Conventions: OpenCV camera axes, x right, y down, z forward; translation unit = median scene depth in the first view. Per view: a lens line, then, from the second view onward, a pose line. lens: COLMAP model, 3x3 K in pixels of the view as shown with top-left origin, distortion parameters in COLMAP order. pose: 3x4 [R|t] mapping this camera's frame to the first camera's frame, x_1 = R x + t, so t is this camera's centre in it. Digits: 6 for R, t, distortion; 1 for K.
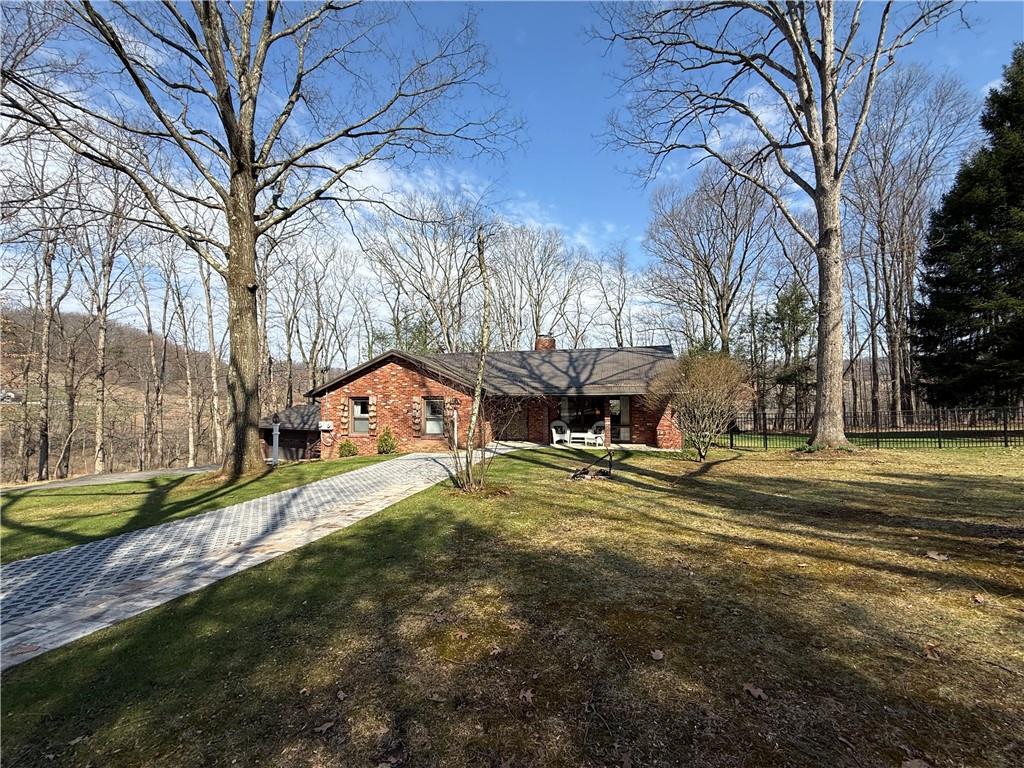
lens RADIAL K [[413.8, 0, 512.0], [0, 413.8, 384.0], [0, 0, 1]] dist [0.000436, 0.000013]
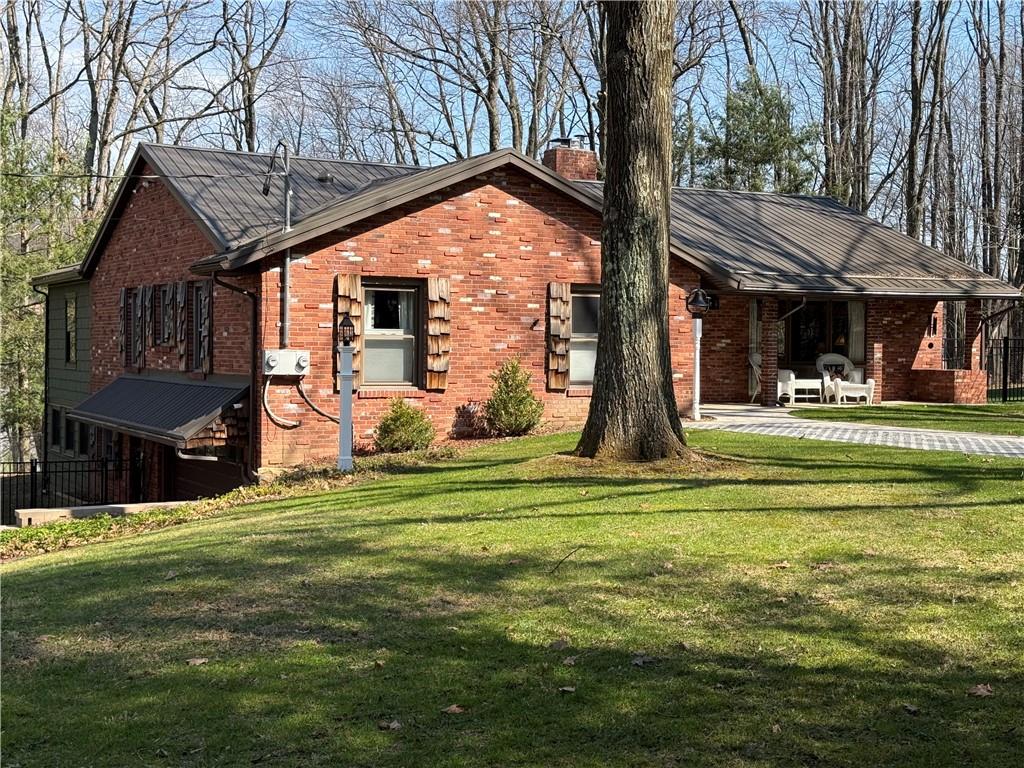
lens RADIAL K [[1423.9, 0, 512.0], [0, 1423.9, 384.0], [0, 0, 1]] dist [-0.015701, 0.008380]
pose [[0.707374, -0.002045, 0.706837, -1.173960], [-0.035095, 0.998661, 0.038012, 0.074204], [-0.705968, -0.051695, 0.706355, 0.115810]]
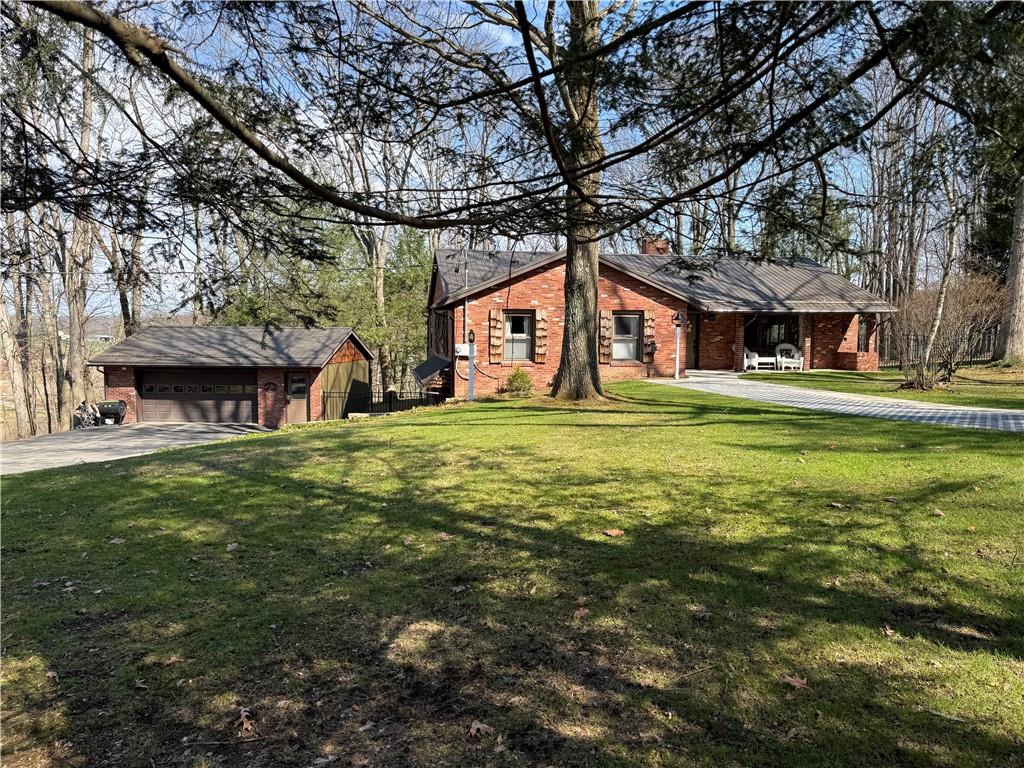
lens RADIAL K [[711.0, 0, 512.0], [0, 711.0, 384.0], [0, 0, 1]] dist [0.005682, 0.003911]
pose [[0.899069, -0.017443, 0.437459, -0.960498], [-0.024759, 0.995581, 0.090582, 0.051196], [-0.437106, -0.092270, 0.894664, -0.105651]]
